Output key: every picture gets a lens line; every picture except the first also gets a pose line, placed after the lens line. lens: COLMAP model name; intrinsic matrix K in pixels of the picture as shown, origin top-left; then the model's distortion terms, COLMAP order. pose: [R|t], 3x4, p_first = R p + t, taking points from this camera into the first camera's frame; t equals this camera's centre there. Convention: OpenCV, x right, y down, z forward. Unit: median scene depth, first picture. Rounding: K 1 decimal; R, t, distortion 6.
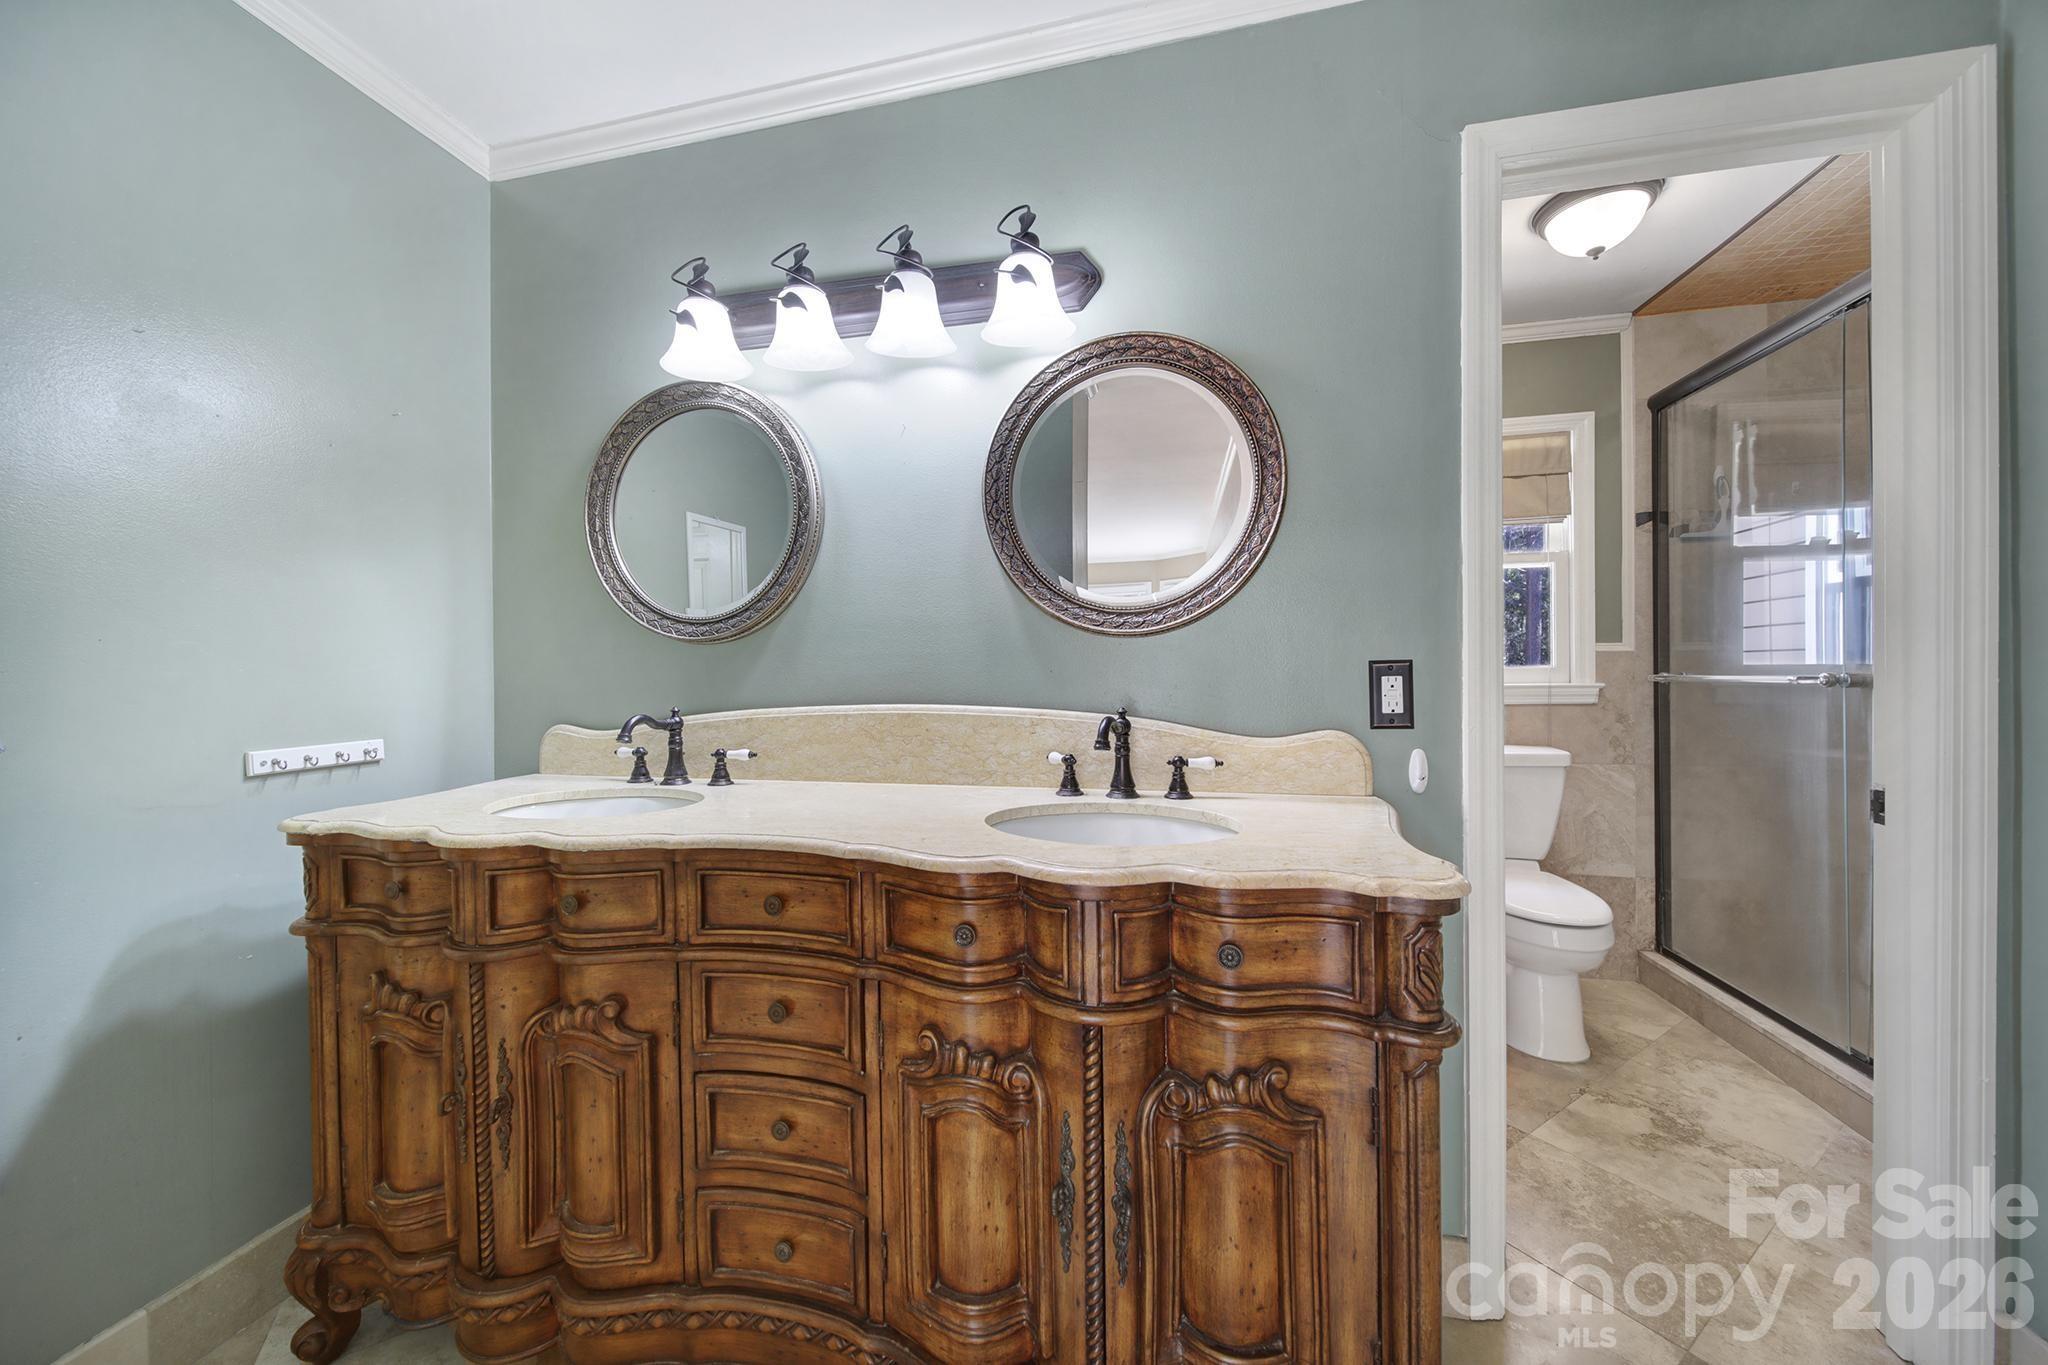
lens RADIAL K [[734.7, 0, 1024.7], [0, 734.7, 669.5], [0, 0, 1]] dist [0.000851, -0.000743]
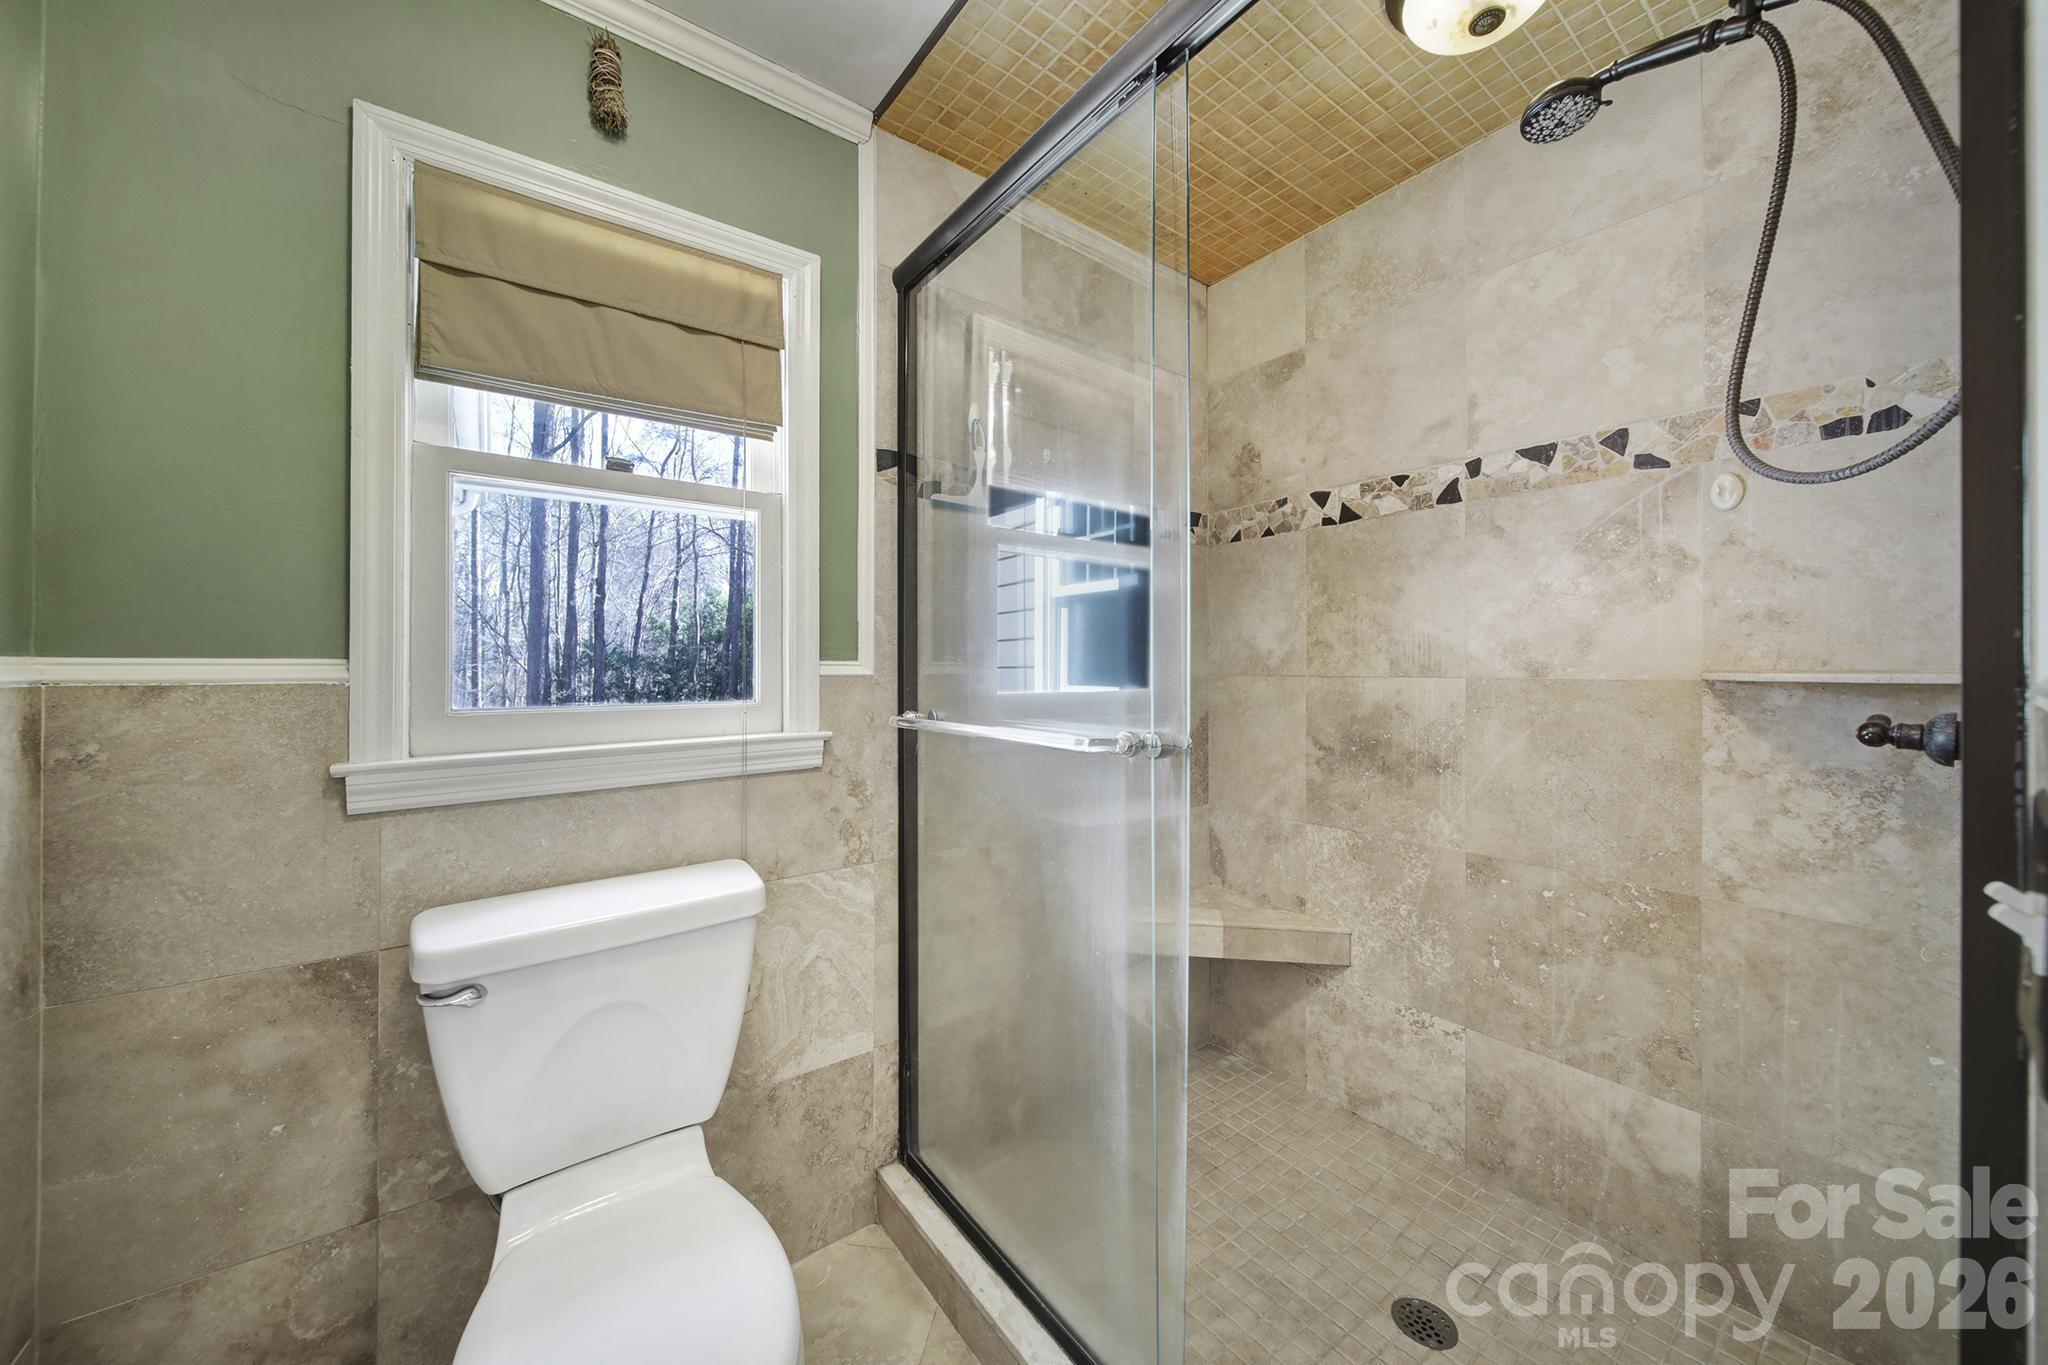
lens RADIAL K [[734.7, 0, 1023.4], [0, 734.7, 662.1], [0, 0, 1]] dist [0.000851, -0.000743]
pose [[0.649042, 0.007866, 0.760712, 0.453038], [-0.004079, 0.999968, -0.006860, -0.033071], [-0.760741, 0.001349, 0.649054, 0.517365]]
